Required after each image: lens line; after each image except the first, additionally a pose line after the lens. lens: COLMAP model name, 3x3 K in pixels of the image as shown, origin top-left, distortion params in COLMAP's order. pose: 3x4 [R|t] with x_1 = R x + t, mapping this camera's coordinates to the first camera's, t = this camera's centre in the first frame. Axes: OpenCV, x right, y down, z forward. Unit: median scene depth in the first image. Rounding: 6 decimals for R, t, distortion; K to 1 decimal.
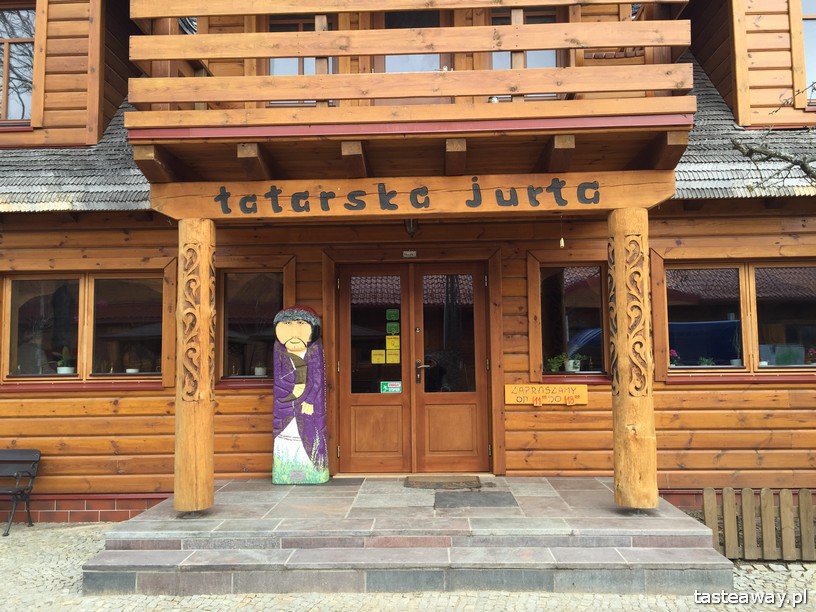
lens RADIAL K [[697.4, 0, 408.0], [0, 697.4, 307.8], [0, 0, 1]] dist [0.038124, -0.014117]
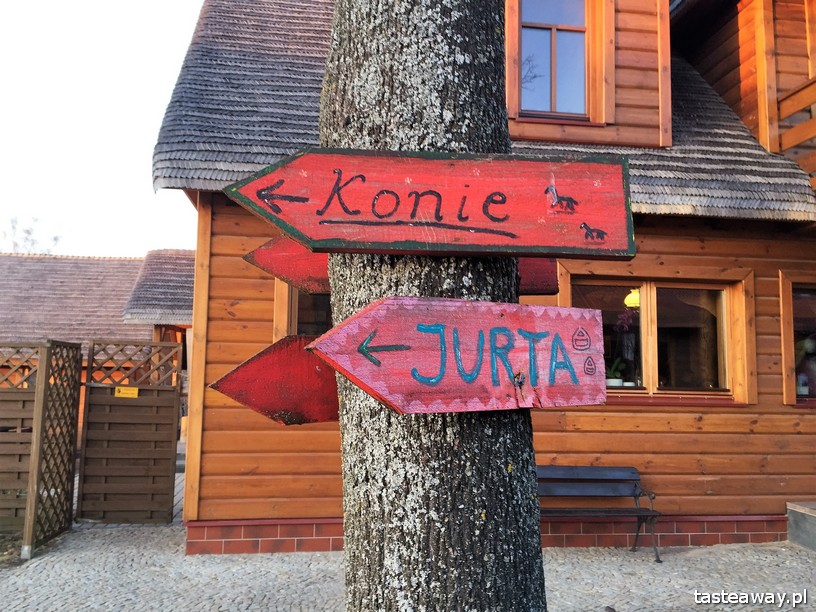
lens RADIAL K [[697.4, 0, 407.8], [0, 697.4, 307.0], [0, 0, 1]] dist [0.038124, -0.014117]
pose [[0.983564, 0.048194, 0.174008, -0.979356], [-0.044608, 0.998705, -0.024459, 0.024772], [-0.174961, 0.016295, 0.984440, 0.133525]]
